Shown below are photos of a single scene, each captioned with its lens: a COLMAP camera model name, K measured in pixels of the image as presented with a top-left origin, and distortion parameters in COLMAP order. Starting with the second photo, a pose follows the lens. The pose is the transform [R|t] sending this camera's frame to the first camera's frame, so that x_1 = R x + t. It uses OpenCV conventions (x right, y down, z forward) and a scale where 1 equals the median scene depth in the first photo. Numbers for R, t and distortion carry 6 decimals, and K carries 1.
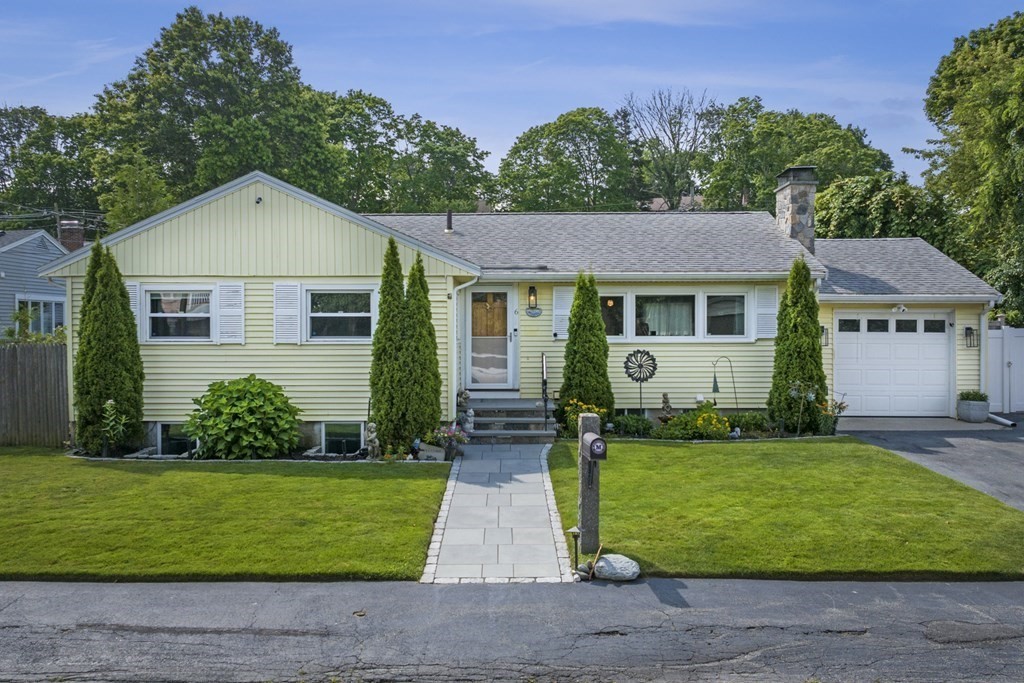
lens RADIAL K [[862.5, 0, 512.0], [0, 862.5, 341.5], [0, 0, 1]] dist [-0.008759, 0.006078]
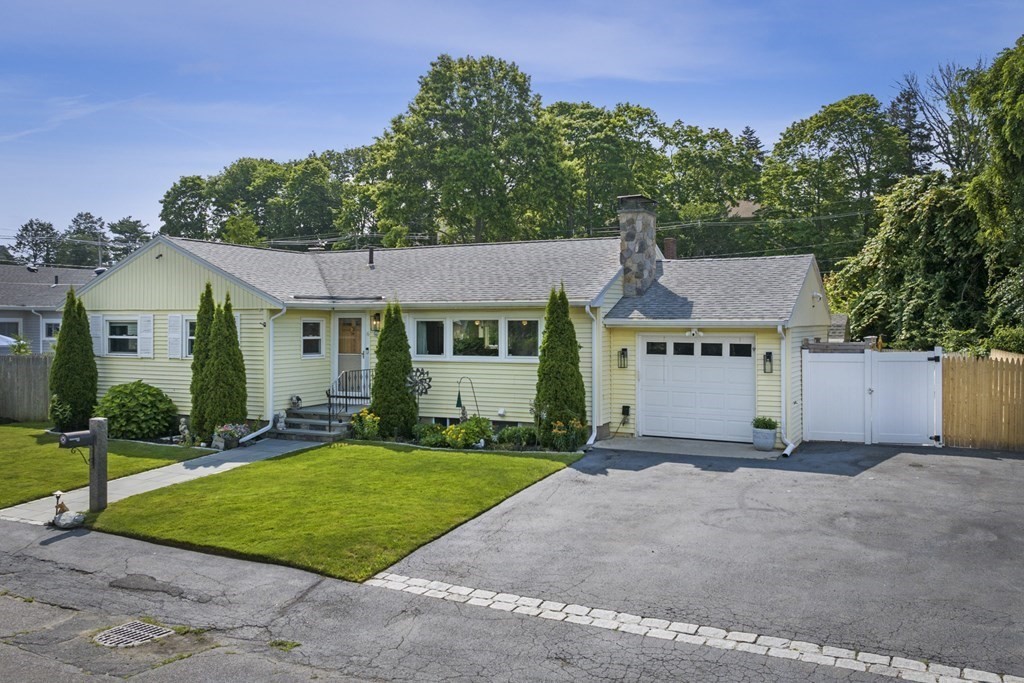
lens RADIAL K [[862.5, 0, 512.0], [0, 862.5, 341.5], [0, 0, 1]] dist [-0.008759, 0.006078]
pose [[0.896212, 0.011162, -0.443485, 0.745027], [-0.008985, 0.999935, 0.007009, -0.034868], [0.443535, -0.002297, 0.896254, -0.002385]]
